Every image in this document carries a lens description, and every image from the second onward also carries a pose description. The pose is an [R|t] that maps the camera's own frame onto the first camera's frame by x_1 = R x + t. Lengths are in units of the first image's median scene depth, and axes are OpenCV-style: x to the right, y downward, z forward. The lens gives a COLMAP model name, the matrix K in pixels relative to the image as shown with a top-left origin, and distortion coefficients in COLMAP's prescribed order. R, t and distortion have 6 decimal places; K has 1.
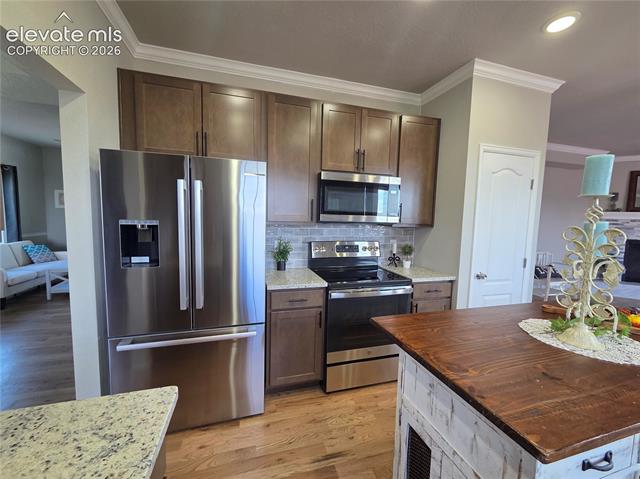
lens RADIAL K [[265.0, 0, 320.0], [0, 265.0, 239.5], [0, 0, 1]] dist [0.000253, 0.000017]
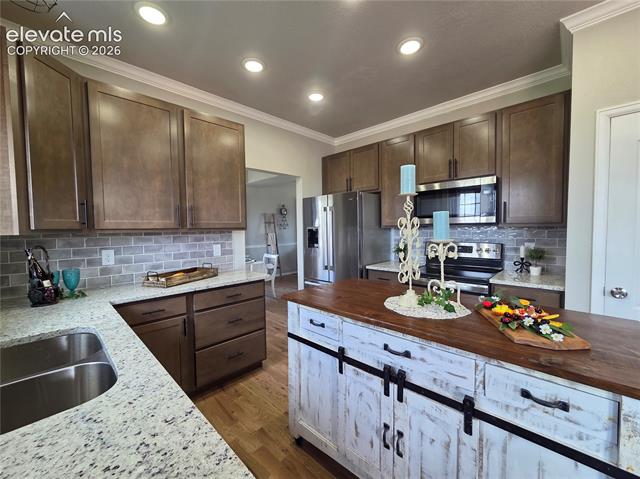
lens RADIAL K [[265.0, 0, 320.0], [0, 265.0, 239.5], [0, 0, 1]] dist [0.000253, 0.000017]
pose [[0.485427, 0.004175, -0.874267, 0.862208], [-0.045739, 0.998740, -0.020627, 0.049129], [0.873080, 0.050001, 0.485006, -0.019284]]
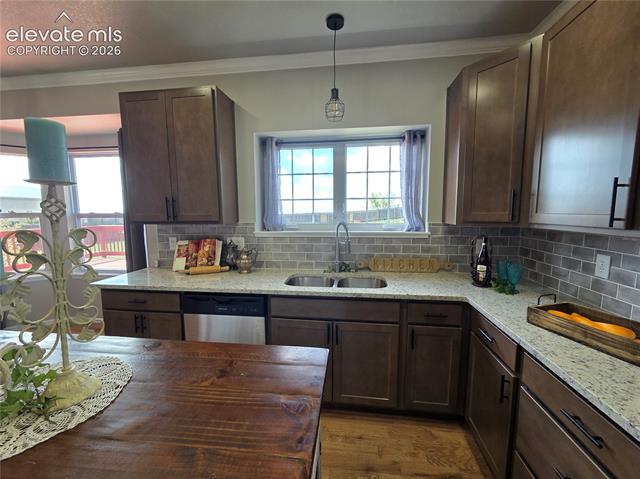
lens RADIAL K [[265.0, 0, 320.0], [0, 265.0, 239.5], [0, 0, 1]] dist [0.000253, 0.000017]
pose [[-0.913553, -0.061623, 0.402025, 0.052099], [0.018480, 0.981146, 0.192384, -0.062431], [-0.406300, 0.183182, -0.895190, 0.581682]]
